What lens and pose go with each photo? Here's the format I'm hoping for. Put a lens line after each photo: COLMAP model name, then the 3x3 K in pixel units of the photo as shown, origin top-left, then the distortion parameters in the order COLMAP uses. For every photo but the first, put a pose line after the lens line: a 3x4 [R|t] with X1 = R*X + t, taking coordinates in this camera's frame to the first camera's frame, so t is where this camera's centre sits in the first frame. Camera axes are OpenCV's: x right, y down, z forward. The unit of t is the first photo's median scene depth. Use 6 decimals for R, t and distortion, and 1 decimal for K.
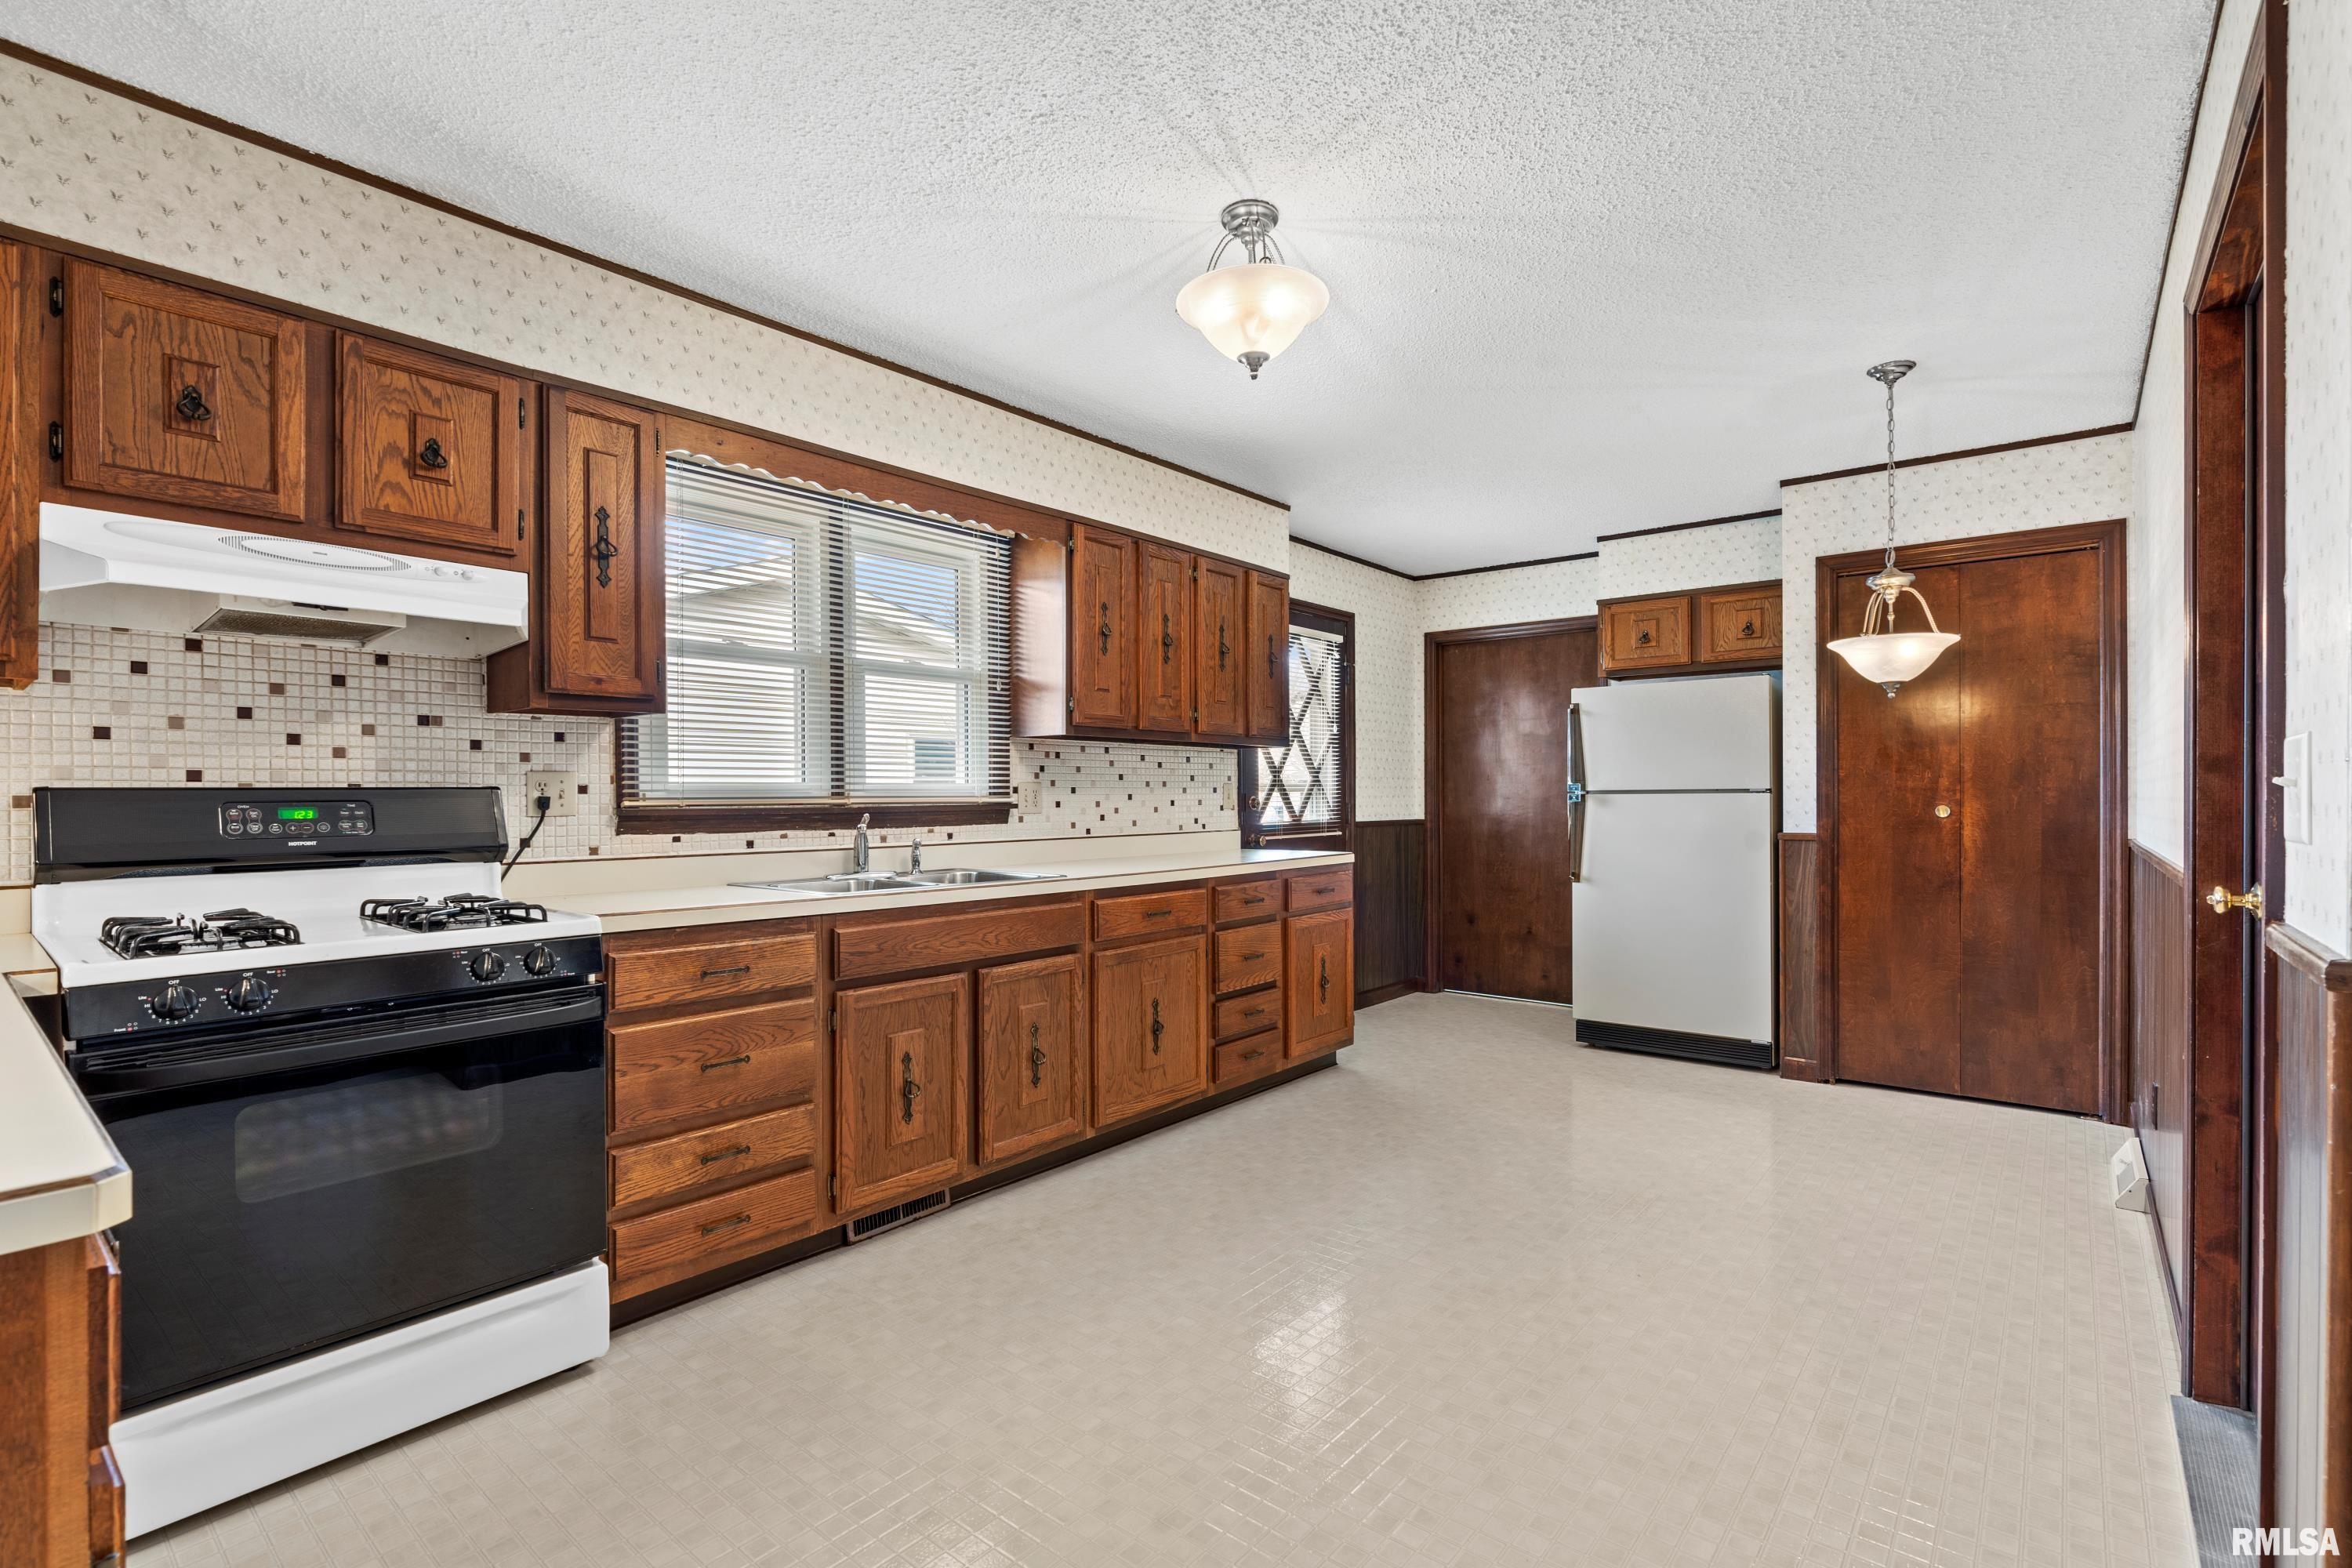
lens RADIAL K [[1068.2, 0, 1176.0], [0, 1068.2, 784.0], [0, 0, 1]] dist [-0.000223, 0.000277]
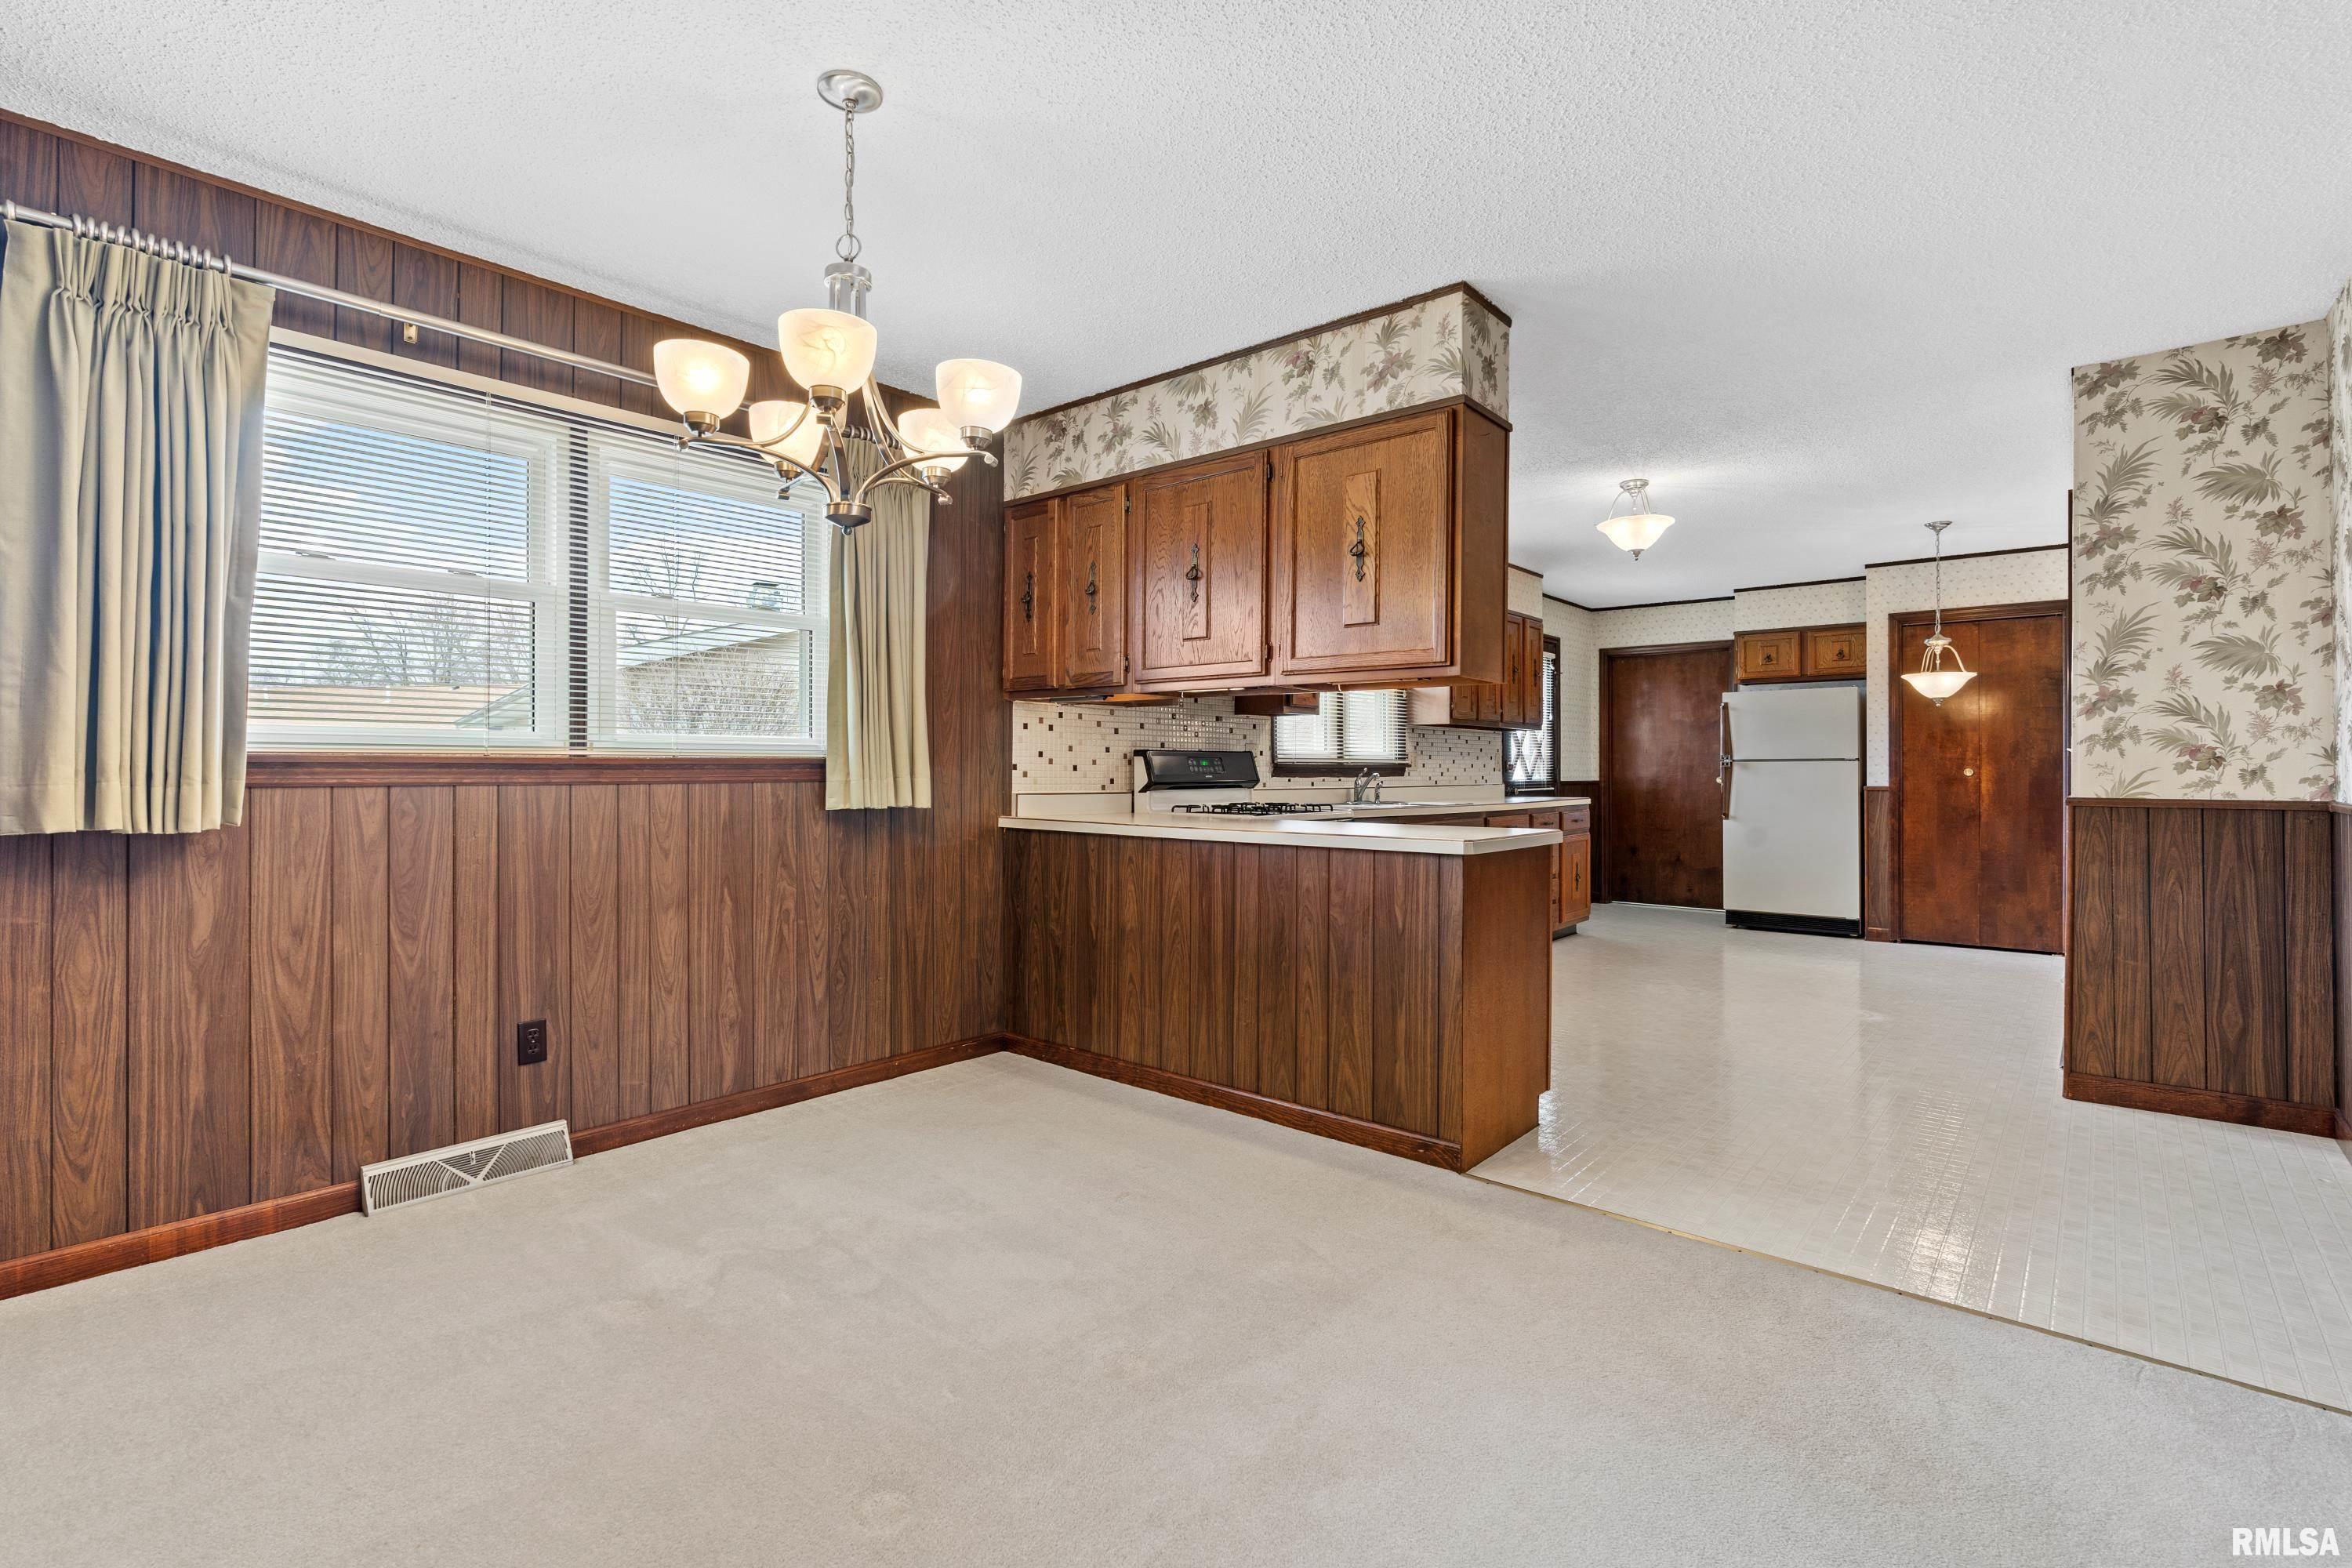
lens RADIAL K [[1076.3, 0, 1174.0], [0, 1076.3, 752.4], [0, 0, 1]] dist [0.000501, -0.000167]
pose [[0.999799, 0.004282, -0.019587, -0.432700], [-0.004413, 0.999968, -0.006687, 0.011102], [0.019558, 0.006772, 0.999786, -0.623375]]
